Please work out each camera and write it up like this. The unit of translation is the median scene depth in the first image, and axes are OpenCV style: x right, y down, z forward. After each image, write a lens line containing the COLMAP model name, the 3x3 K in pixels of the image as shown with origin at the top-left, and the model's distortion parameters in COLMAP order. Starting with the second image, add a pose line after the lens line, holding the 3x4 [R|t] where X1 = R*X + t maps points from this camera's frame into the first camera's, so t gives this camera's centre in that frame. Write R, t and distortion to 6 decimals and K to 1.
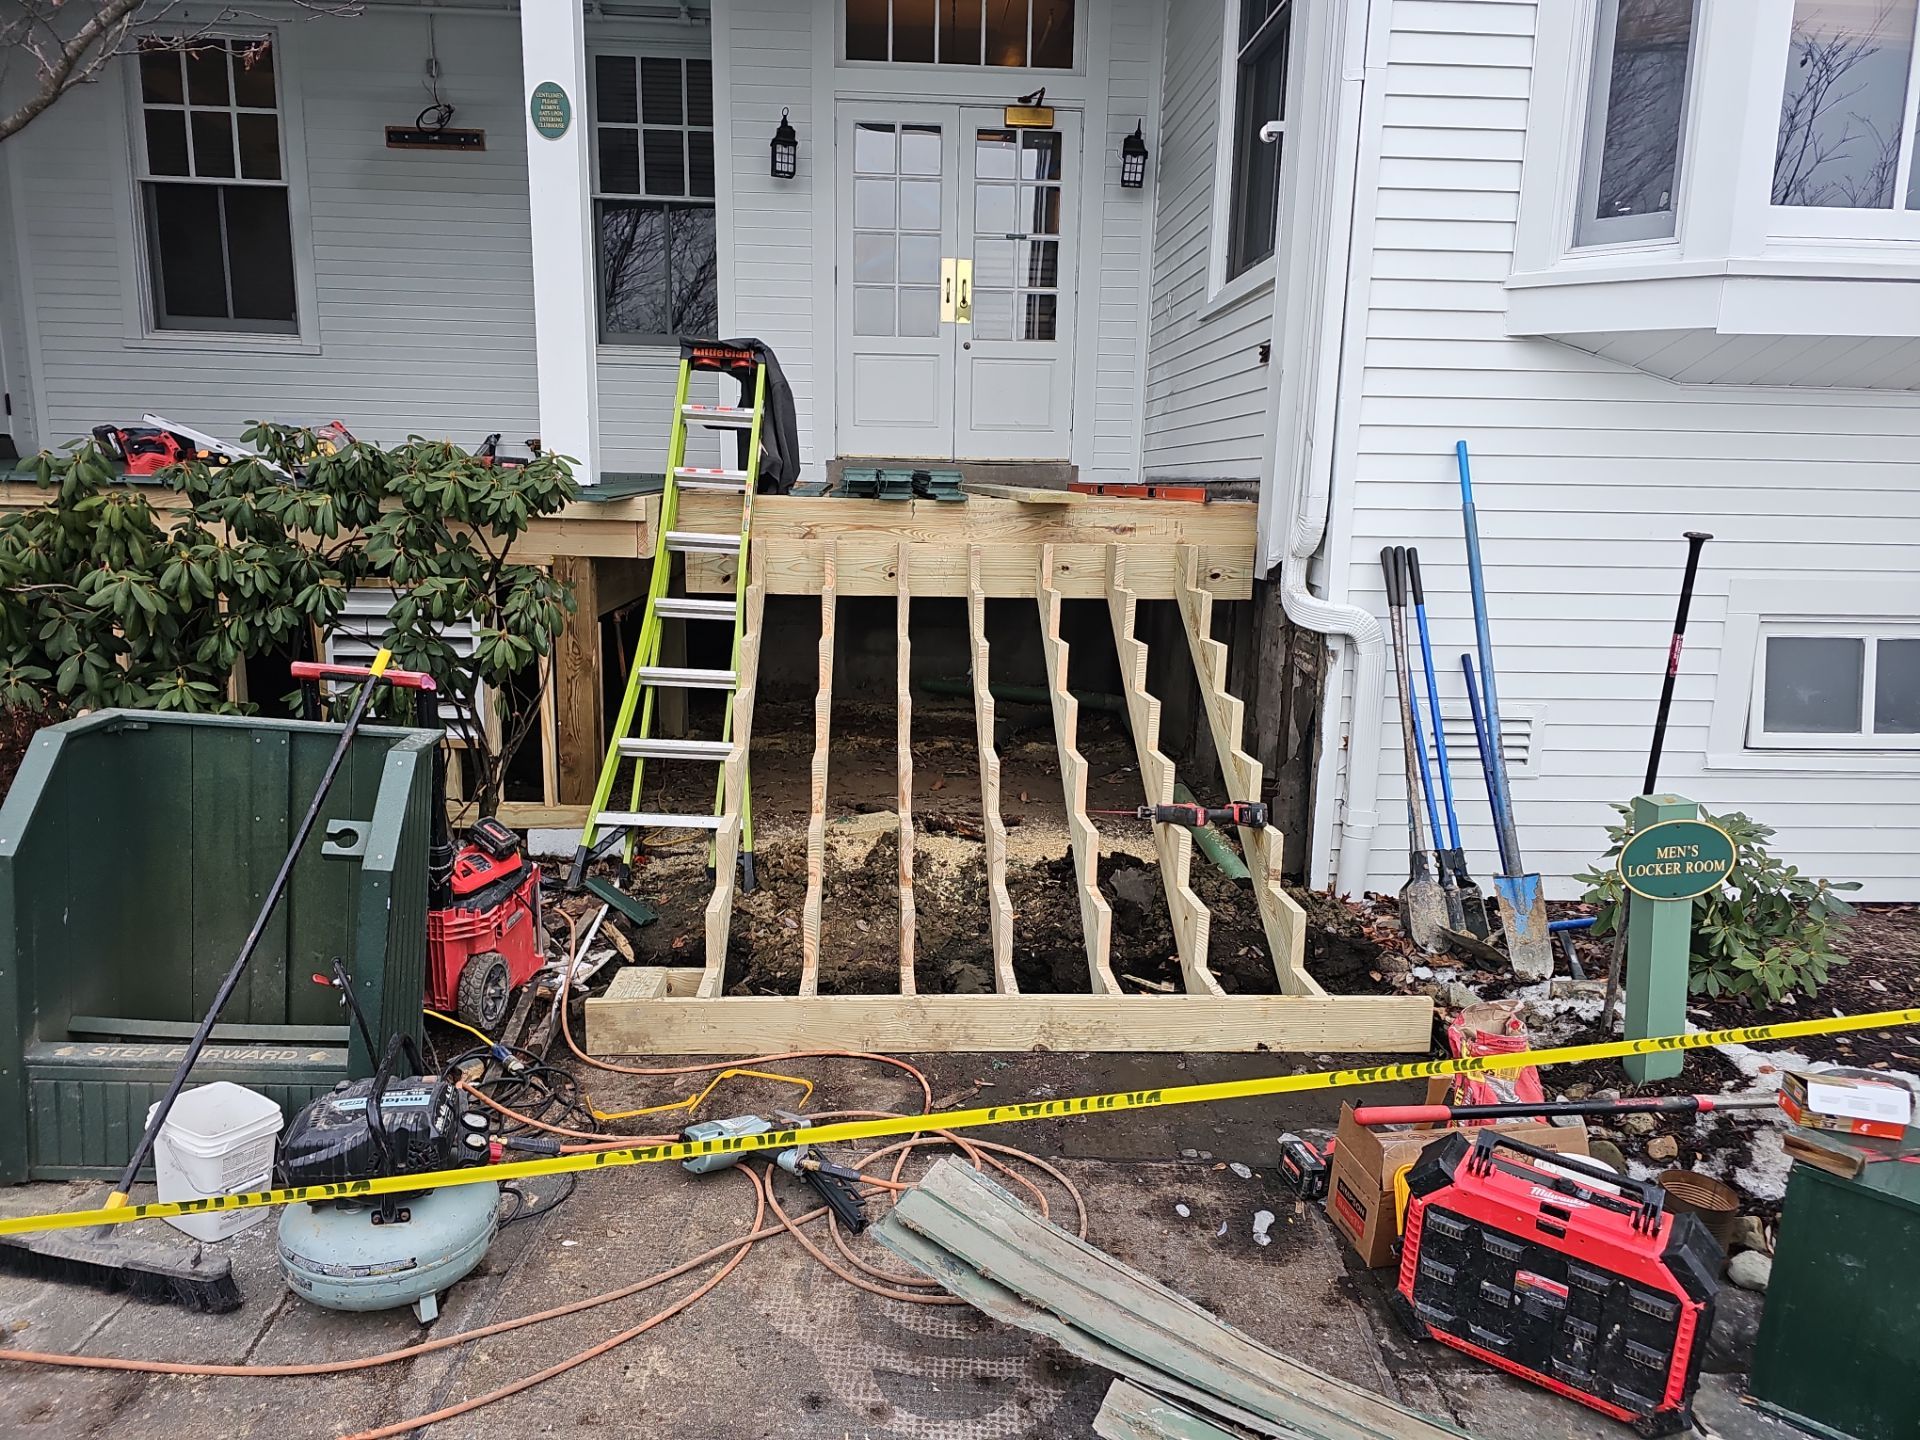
lens RADIAL K [[1276.2, 0, 960.0], [0, 1276.2, 720.0], [0, 0, 1]] dist [0.052635, -0.054199]
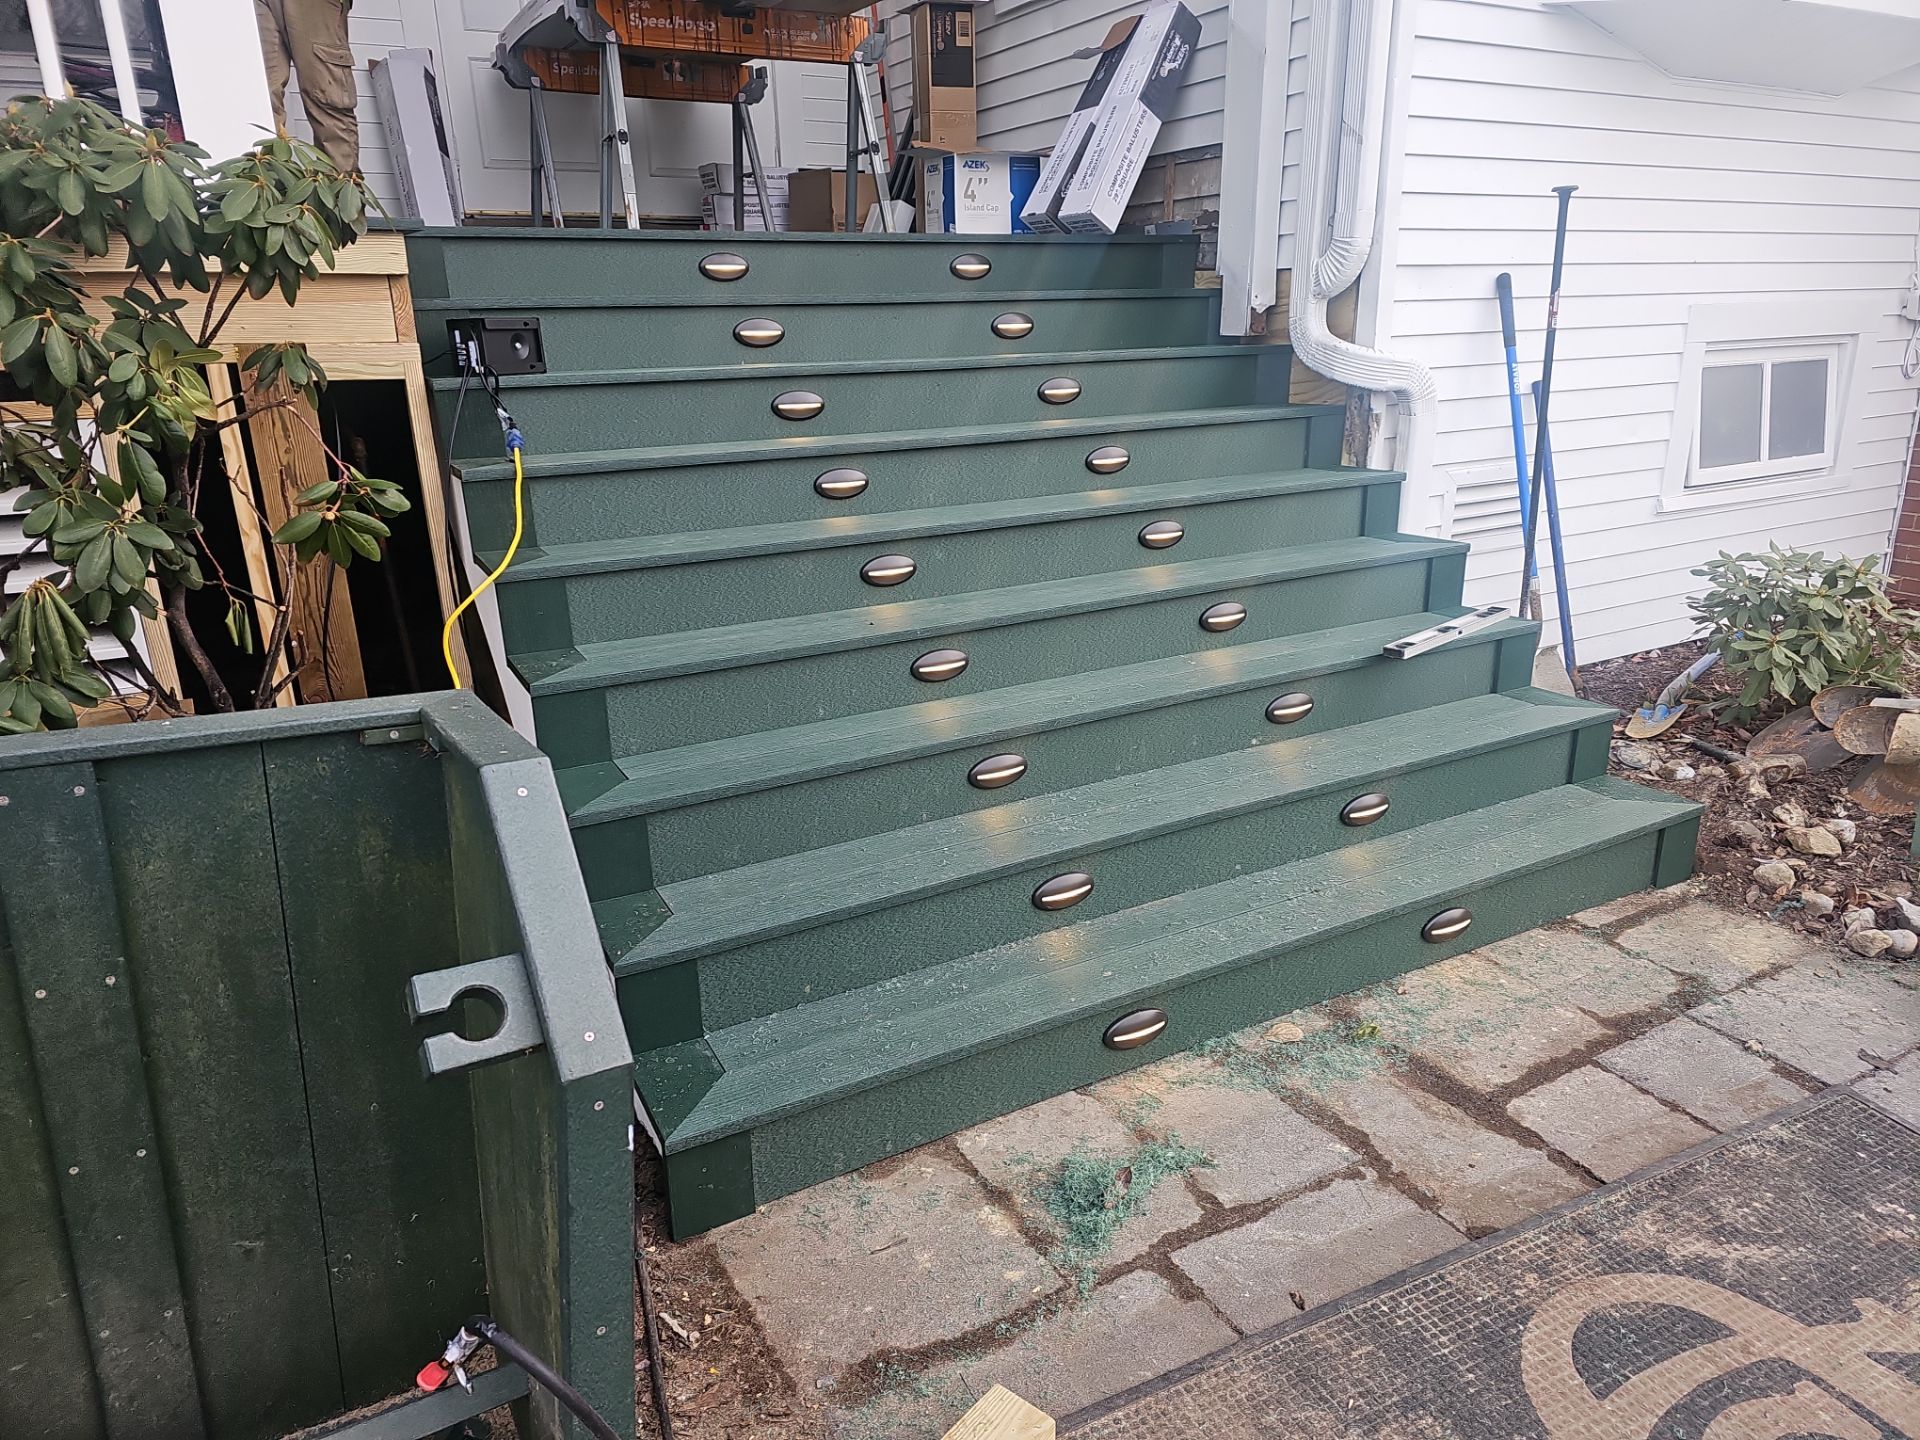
lens RADIAL K [[1252.3, 0, 972.7], [0, 1252.3, 732.5], [0, 0, 1]] dist [0.055088, -0.047128]
pose [[0.899602, -0.172736, 0.401096, -0.295839], [0.109141, 0.978232, 0.176497, -0.026177], [-0.422853, -0.115001, 0.898872, 0.372081]]
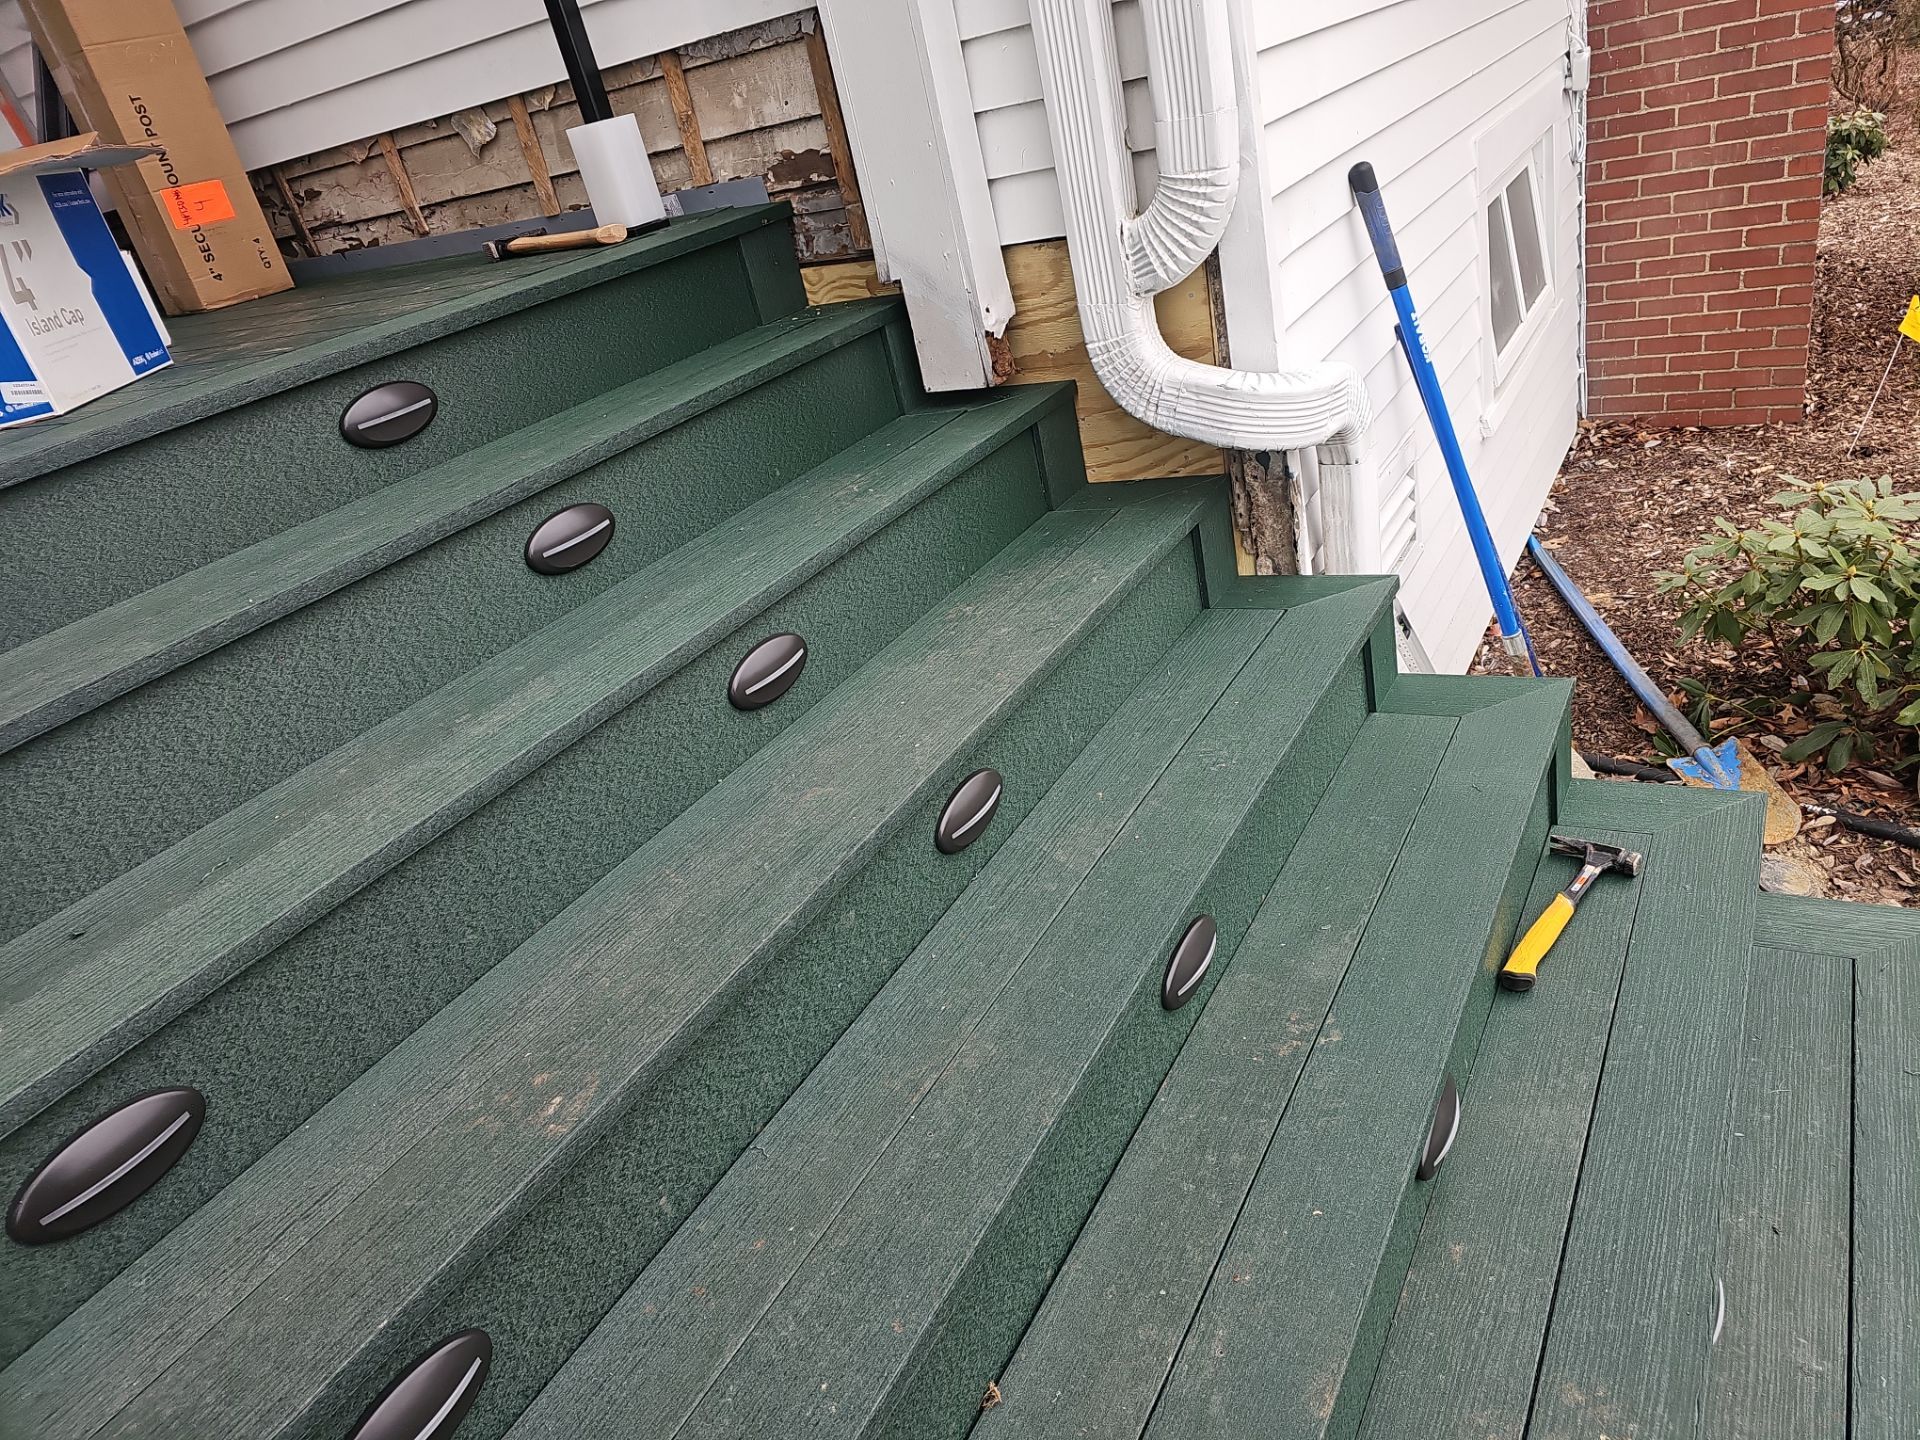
lens RADIAL K [[1252.3, 0, 972.7], [0, 1252.3, 732.5], [0, 0, 1]] dist [0.055088, -0.047128]
pose [[0.538899, -0.509265, 0.670997, -0.096905], [0.358385, 0.859481, 0.364488, -0.178953], [-0.762331, 0.044053, 0.645687, 0.825580]]
